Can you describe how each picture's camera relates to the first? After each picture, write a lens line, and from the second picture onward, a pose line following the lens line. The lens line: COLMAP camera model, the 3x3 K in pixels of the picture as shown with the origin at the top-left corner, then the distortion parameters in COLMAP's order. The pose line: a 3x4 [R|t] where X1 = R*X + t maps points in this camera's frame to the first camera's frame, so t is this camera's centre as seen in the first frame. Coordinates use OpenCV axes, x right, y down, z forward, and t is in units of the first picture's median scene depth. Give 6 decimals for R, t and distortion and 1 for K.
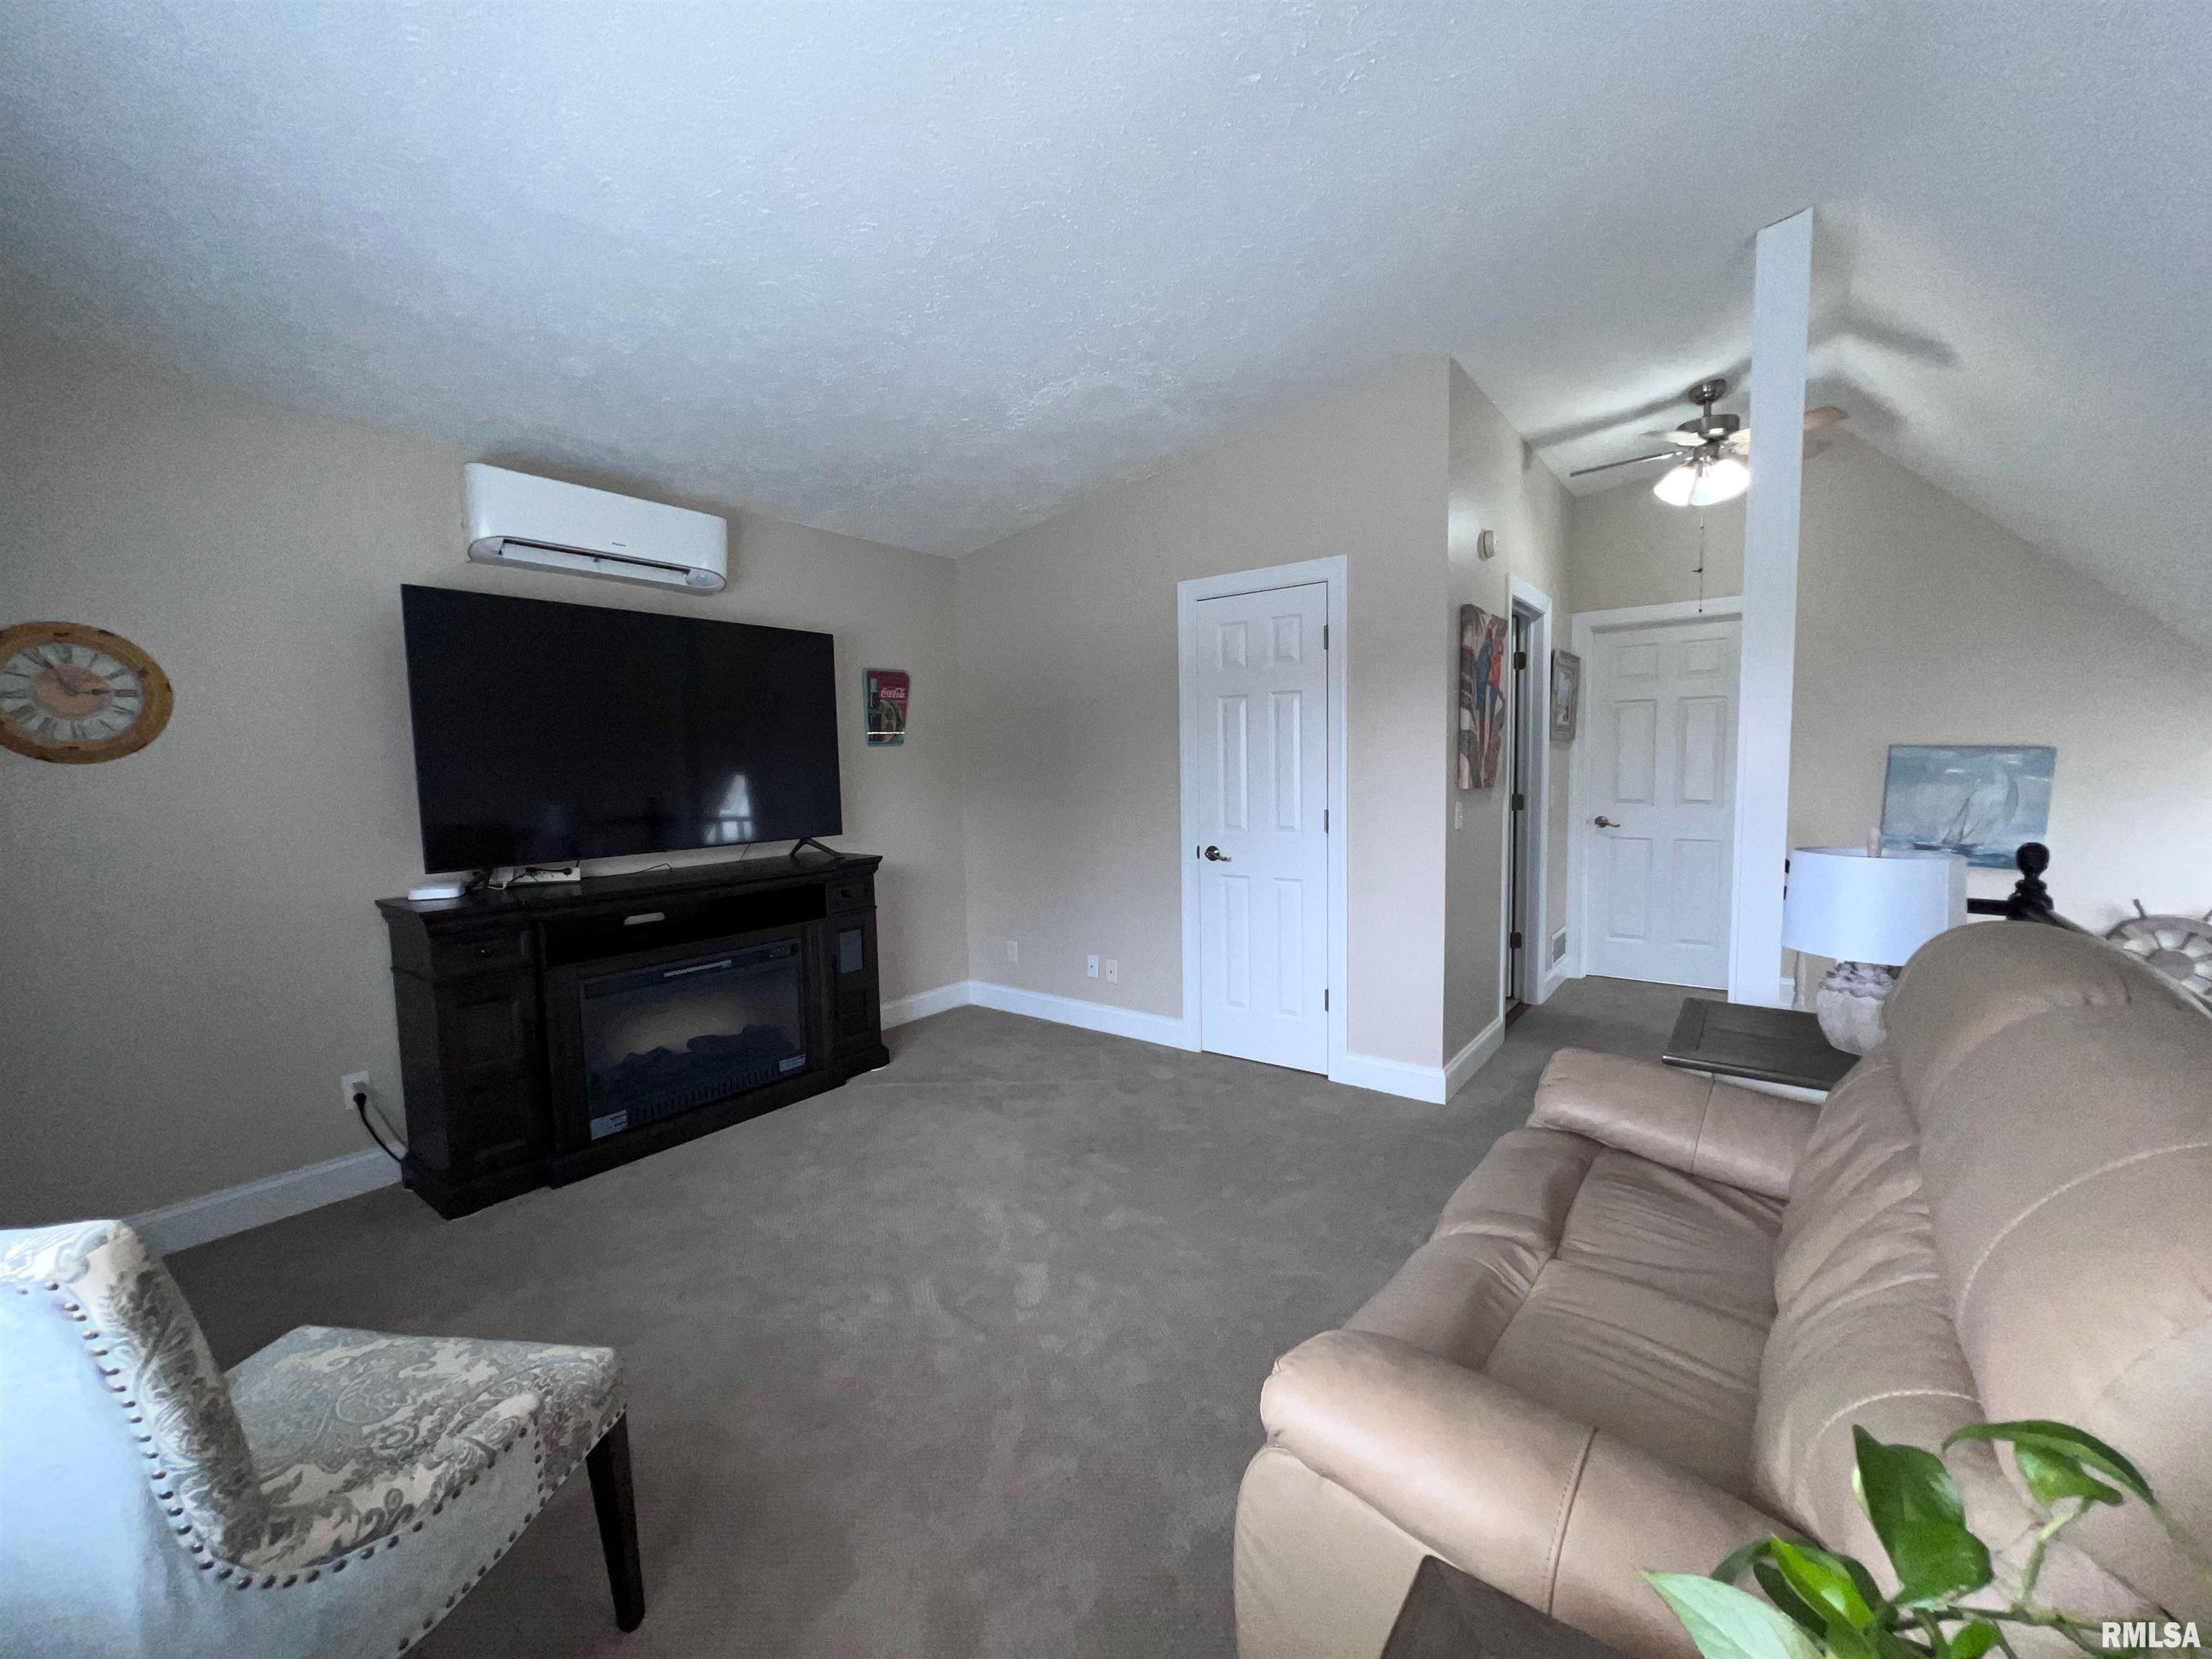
lens RADIAL K [[885.0, 0, 1102.3], [0, 885.0, 833.8], [0, 0, 1]] dist [-0.002272, 0.001024]
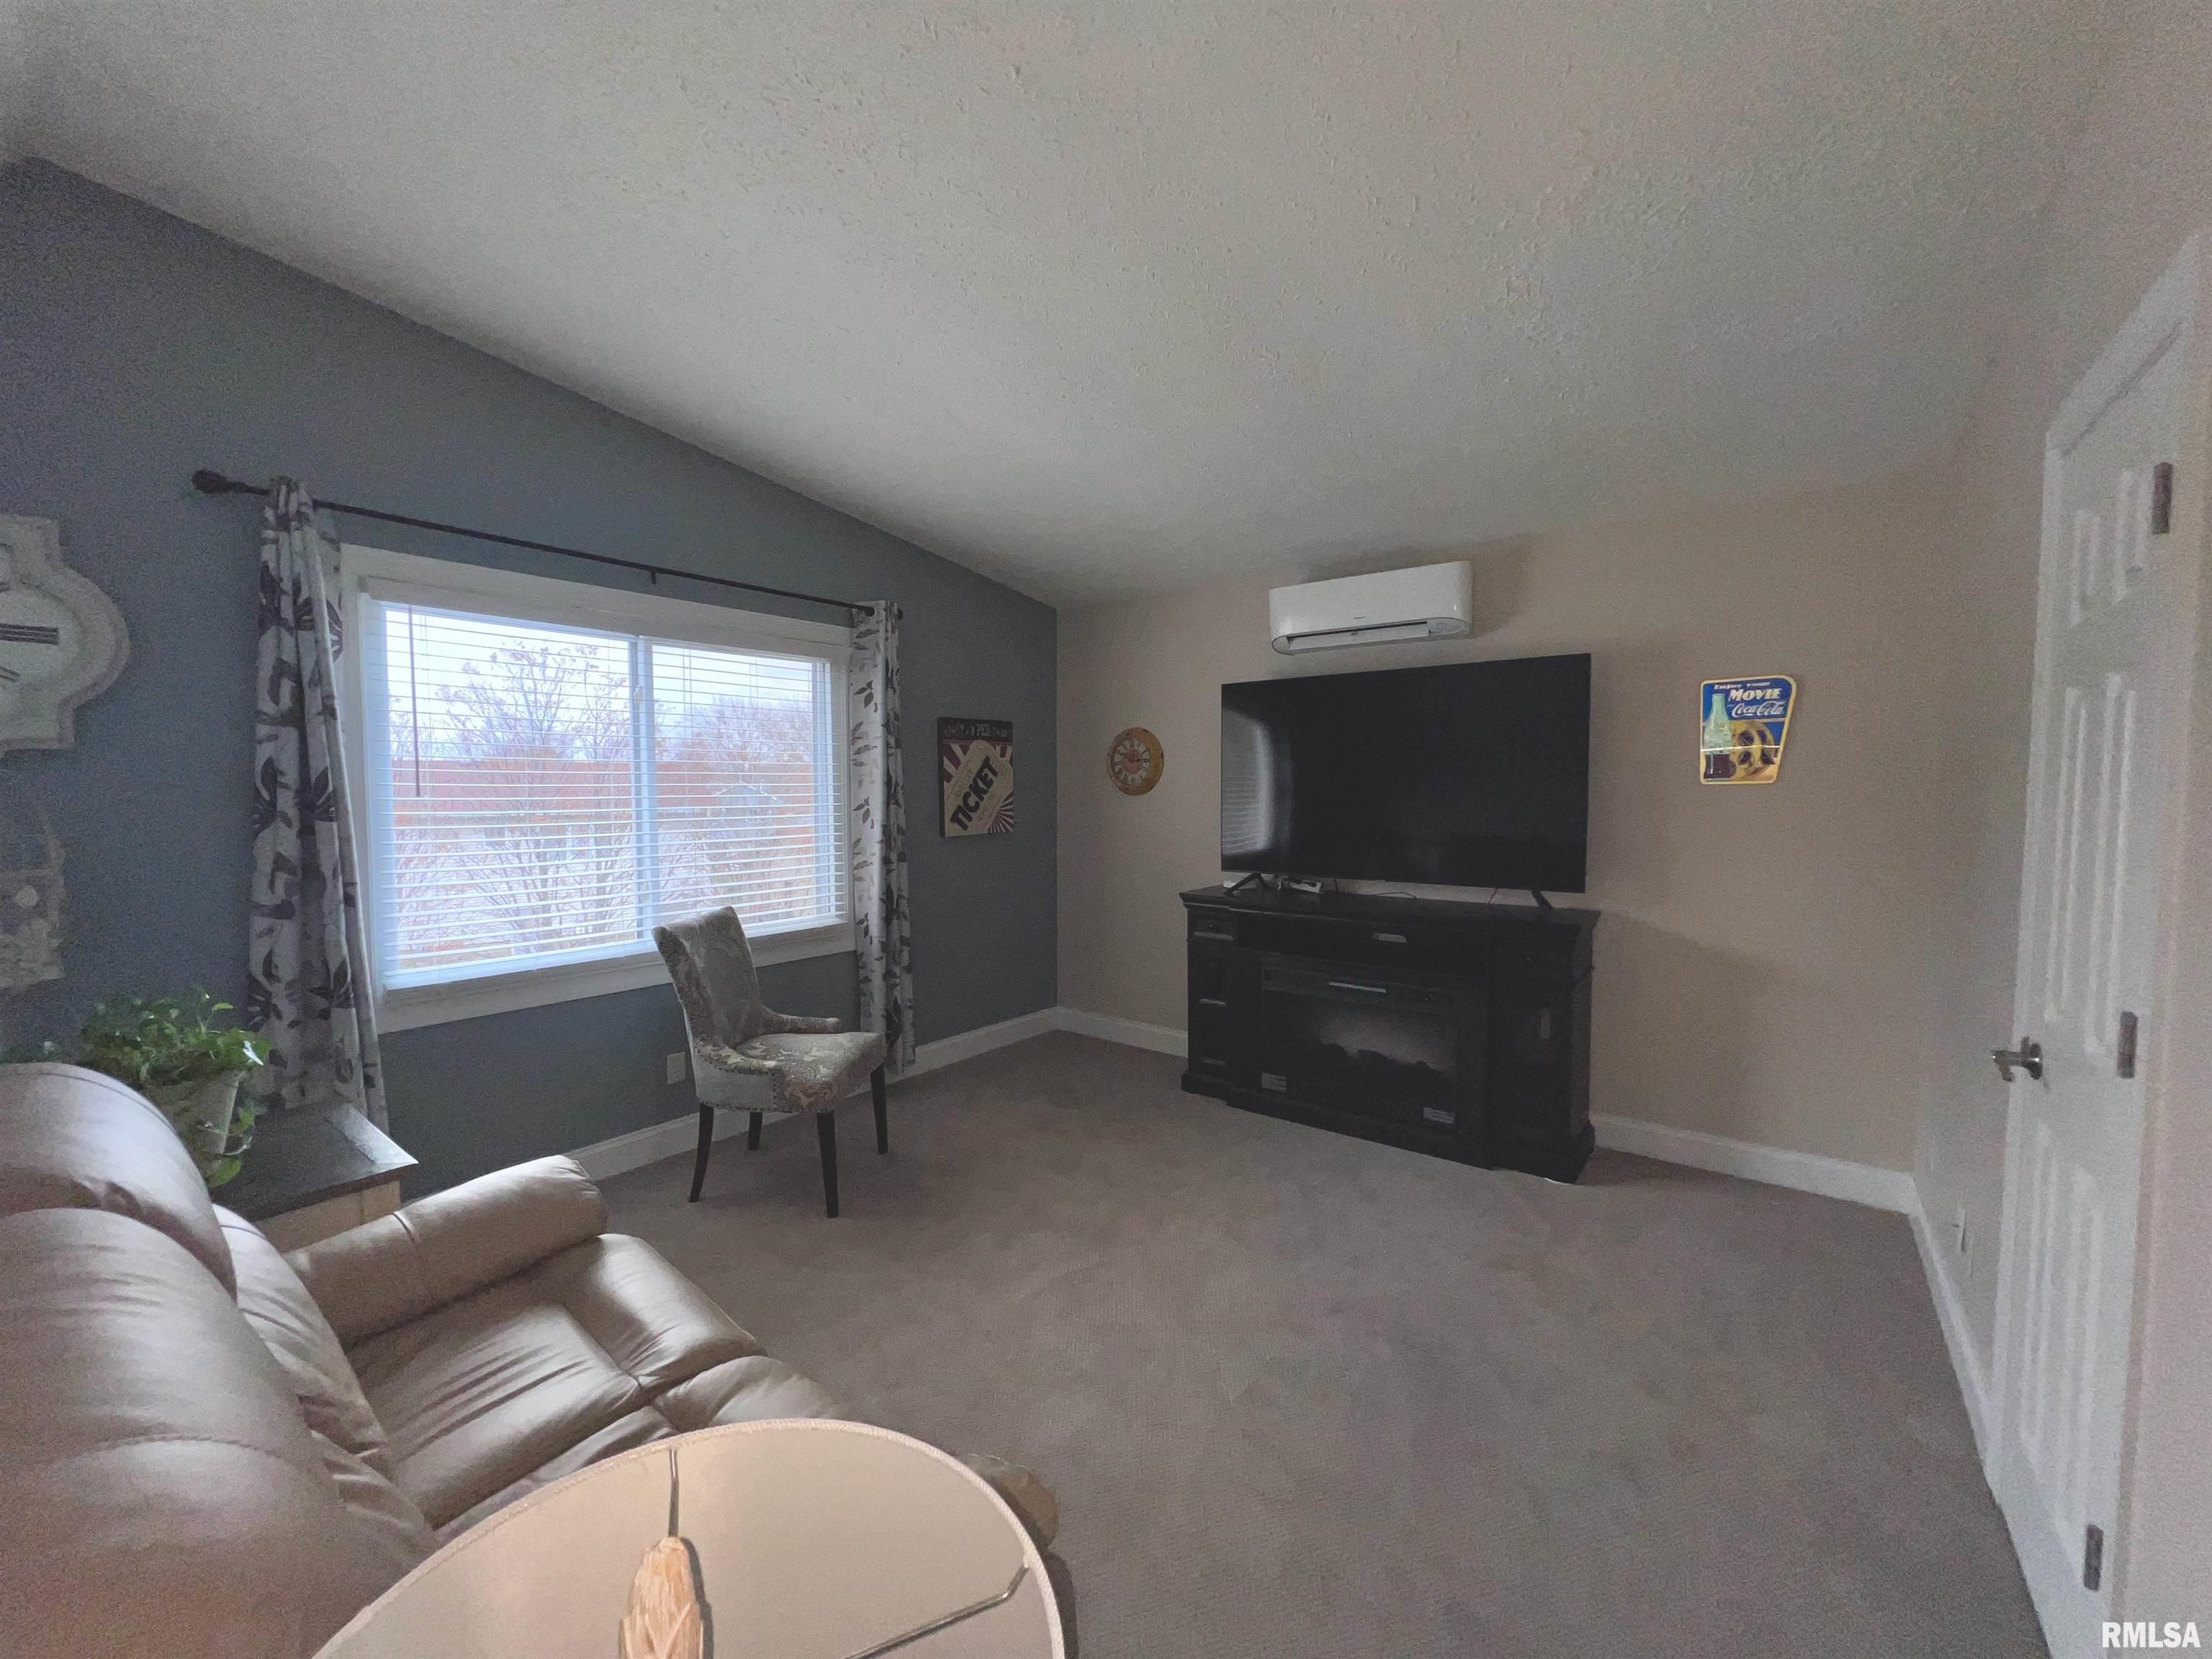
lens RADIAL K [[885.0, 0, 1102.3], [0, 885.0, 833.8], [0, 0, 1]] dist [-0.002272, 0.001024]
pose [[0.000326, 0.075896, -0.997116, 0.667609], [-0.077421, 0.994125, 0.075643, -0.104005], [0.996998, 0.077173, 0.006200, 0.682164]]
